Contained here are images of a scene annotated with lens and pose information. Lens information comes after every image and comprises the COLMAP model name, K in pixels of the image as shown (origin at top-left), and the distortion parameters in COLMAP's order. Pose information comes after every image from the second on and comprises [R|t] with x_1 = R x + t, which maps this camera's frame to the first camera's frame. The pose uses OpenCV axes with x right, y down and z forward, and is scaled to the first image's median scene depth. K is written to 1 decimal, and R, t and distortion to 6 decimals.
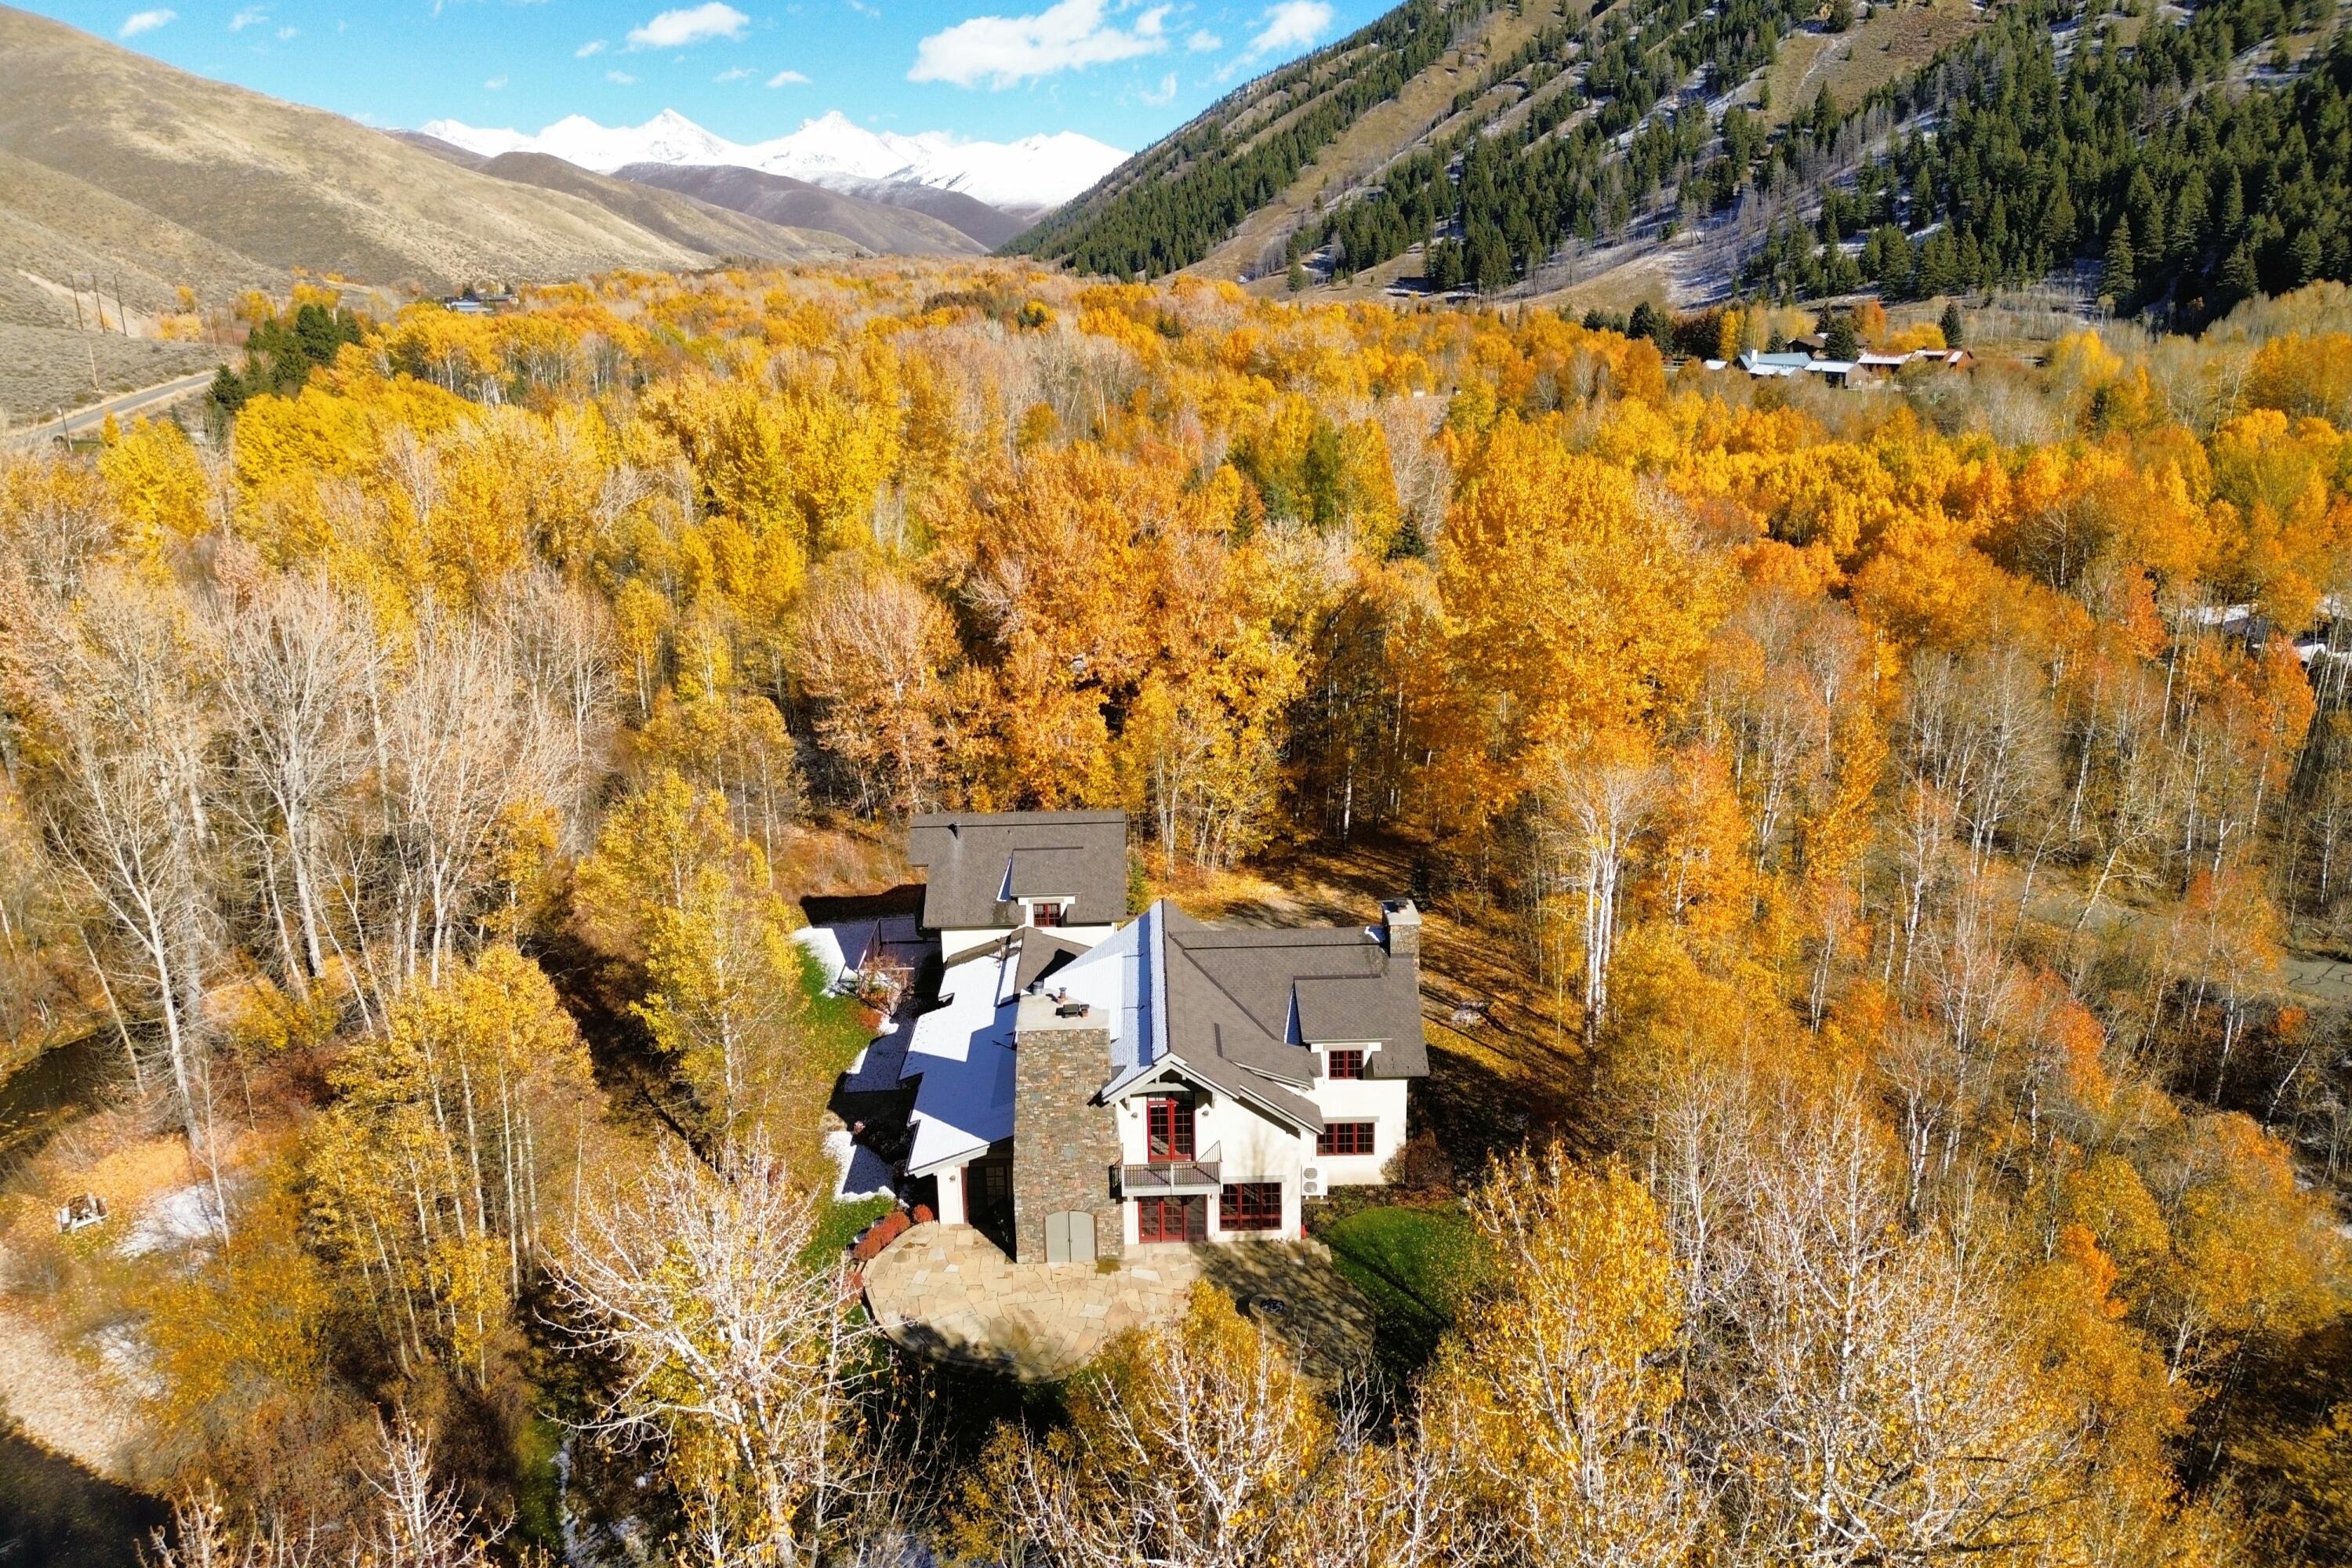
lens RADIAL K [[1671.9, 0, 1154.4], [0, 1671.9, 705.1], [0, 0, 1]] dist [0.026359, -0.030251]
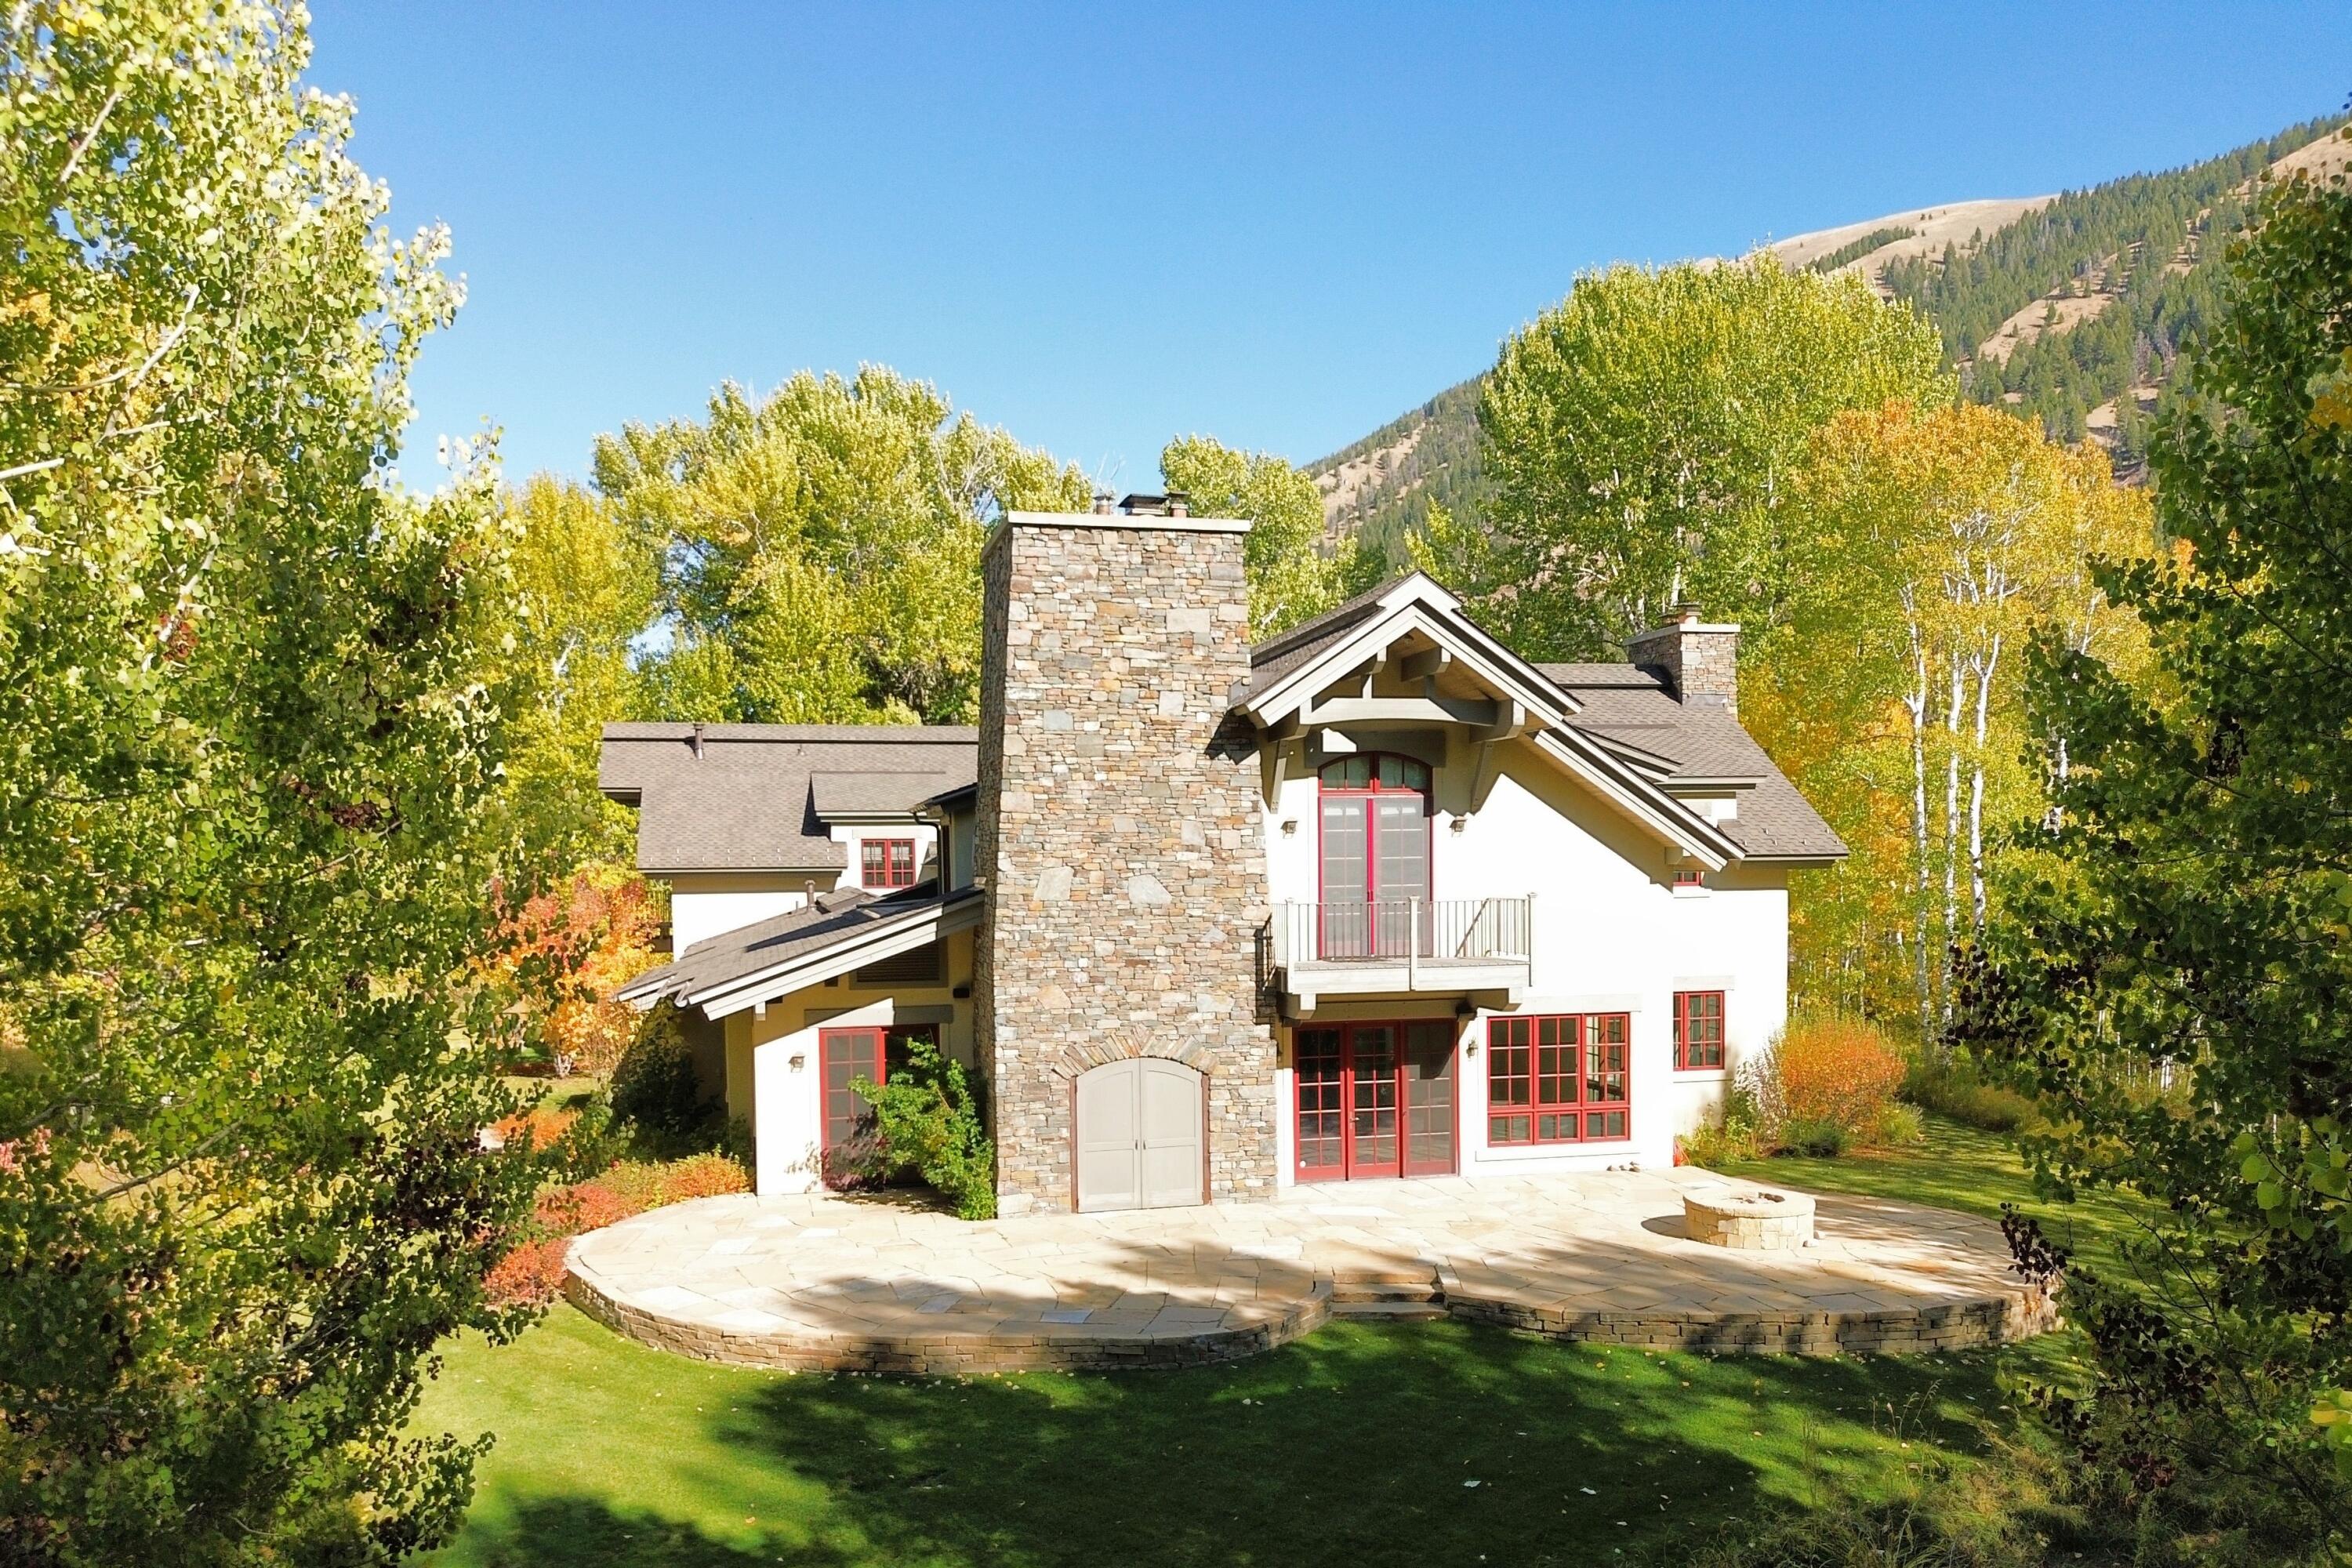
lens RADIAL K [[1799.9, 0, 1221.3], [0, 1799.9, 992.5], [0, 0, 1]] dist [0.088758, -0.002134]
pose [[0.972357, -0.002650, 0.233485, -0.124493], [0.045205, 0.983154, -0.177099, 0.351438], [-0.229083, 0.182758, 0.956097, 0.592534]]
